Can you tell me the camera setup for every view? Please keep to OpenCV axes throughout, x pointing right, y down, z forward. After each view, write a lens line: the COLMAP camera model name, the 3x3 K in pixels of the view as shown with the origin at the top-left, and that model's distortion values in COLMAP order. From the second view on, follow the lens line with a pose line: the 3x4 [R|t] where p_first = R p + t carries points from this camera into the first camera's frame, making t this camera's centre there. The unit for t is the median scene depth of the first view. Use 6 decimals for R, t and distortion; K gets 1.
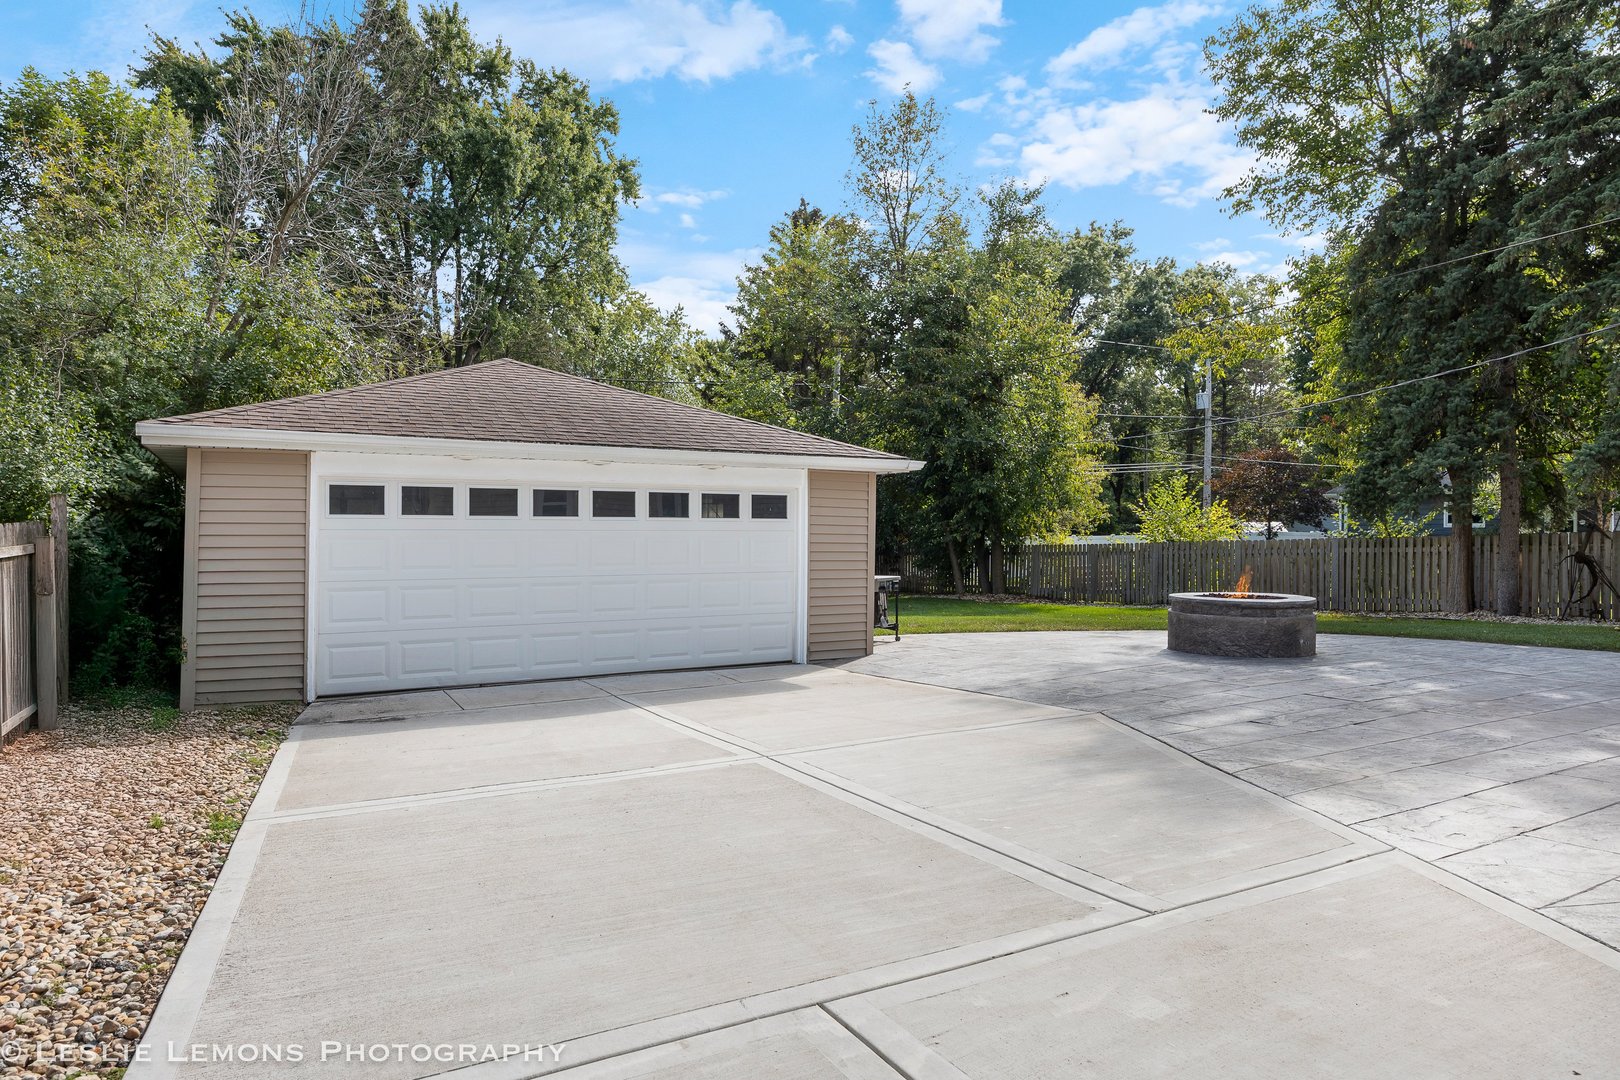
lens RADIAL K [[931.1, 0, 833.3], [0, 931.1, 529.4], [0, 0, 1]] dist [-0.005545, 0.002283]
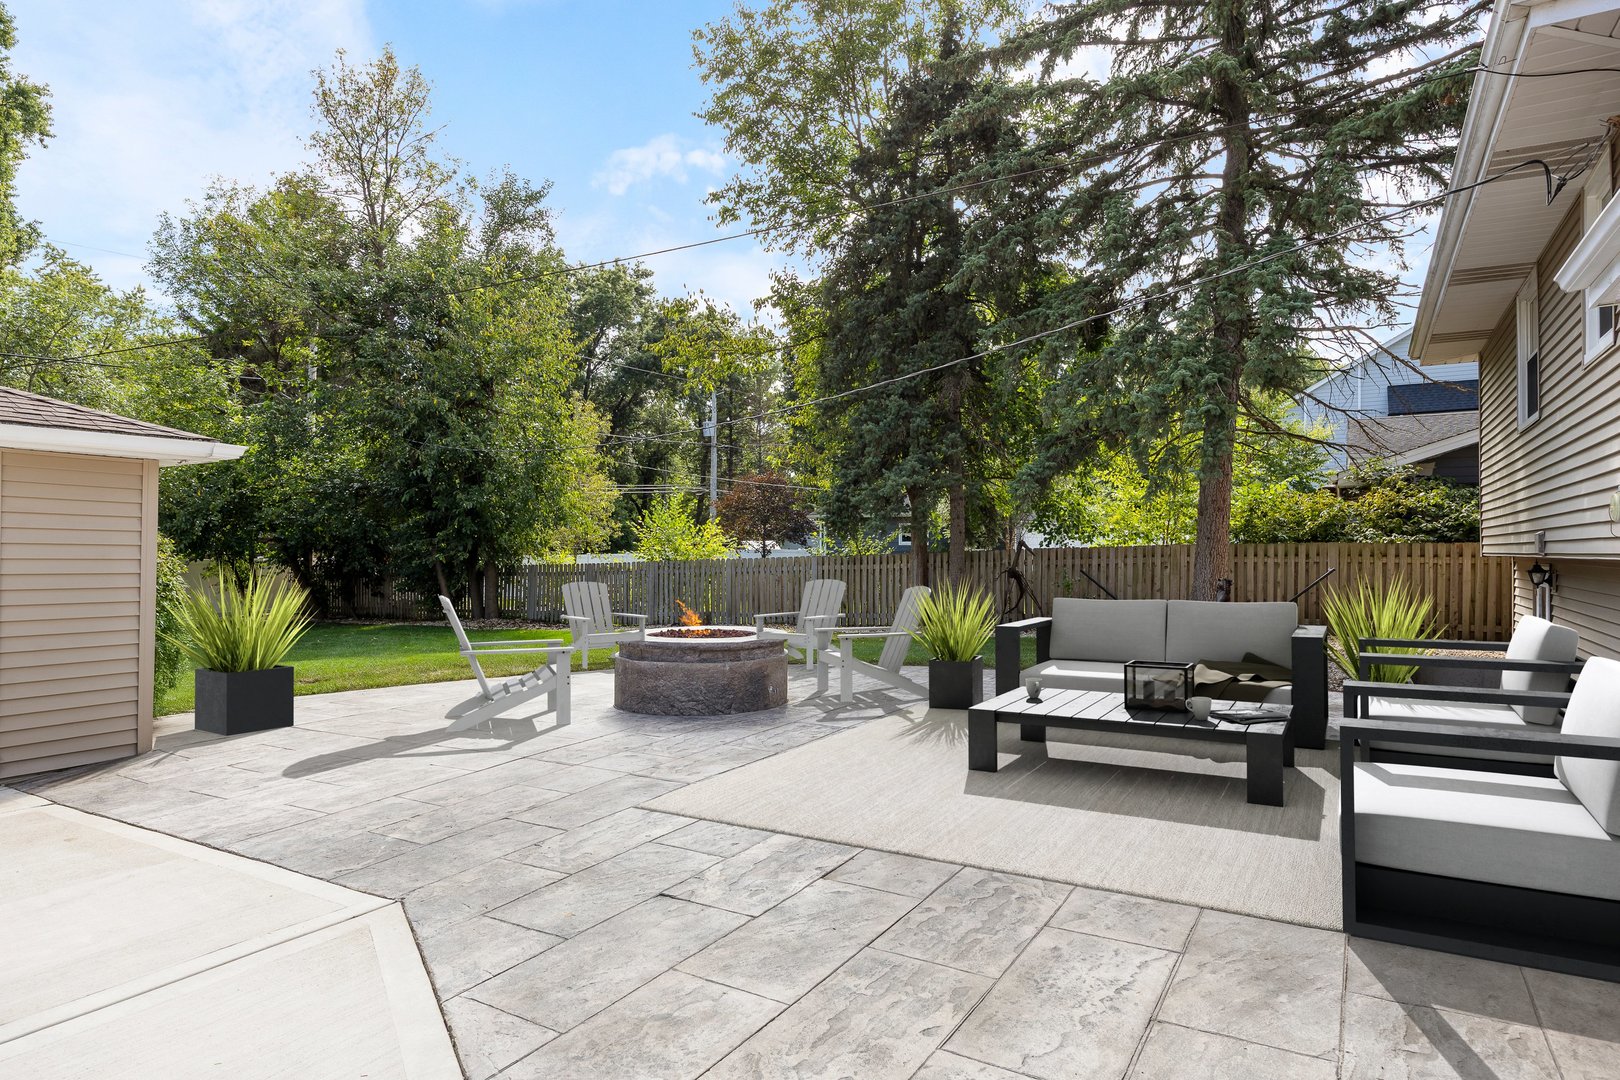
lens RADIAL K [[633.0, 0, 802.8], [0, 633.0, 539.9], [0, 0, 1]] dist [-0.001424, 0.000384]
pose [[0.896199, 0.001688, 0.443649, 0.217987], [0.002816, 0.999951, -0.009493, -0.001914], [-0.443643, 0.009756, 0.896150, 0.379080]]
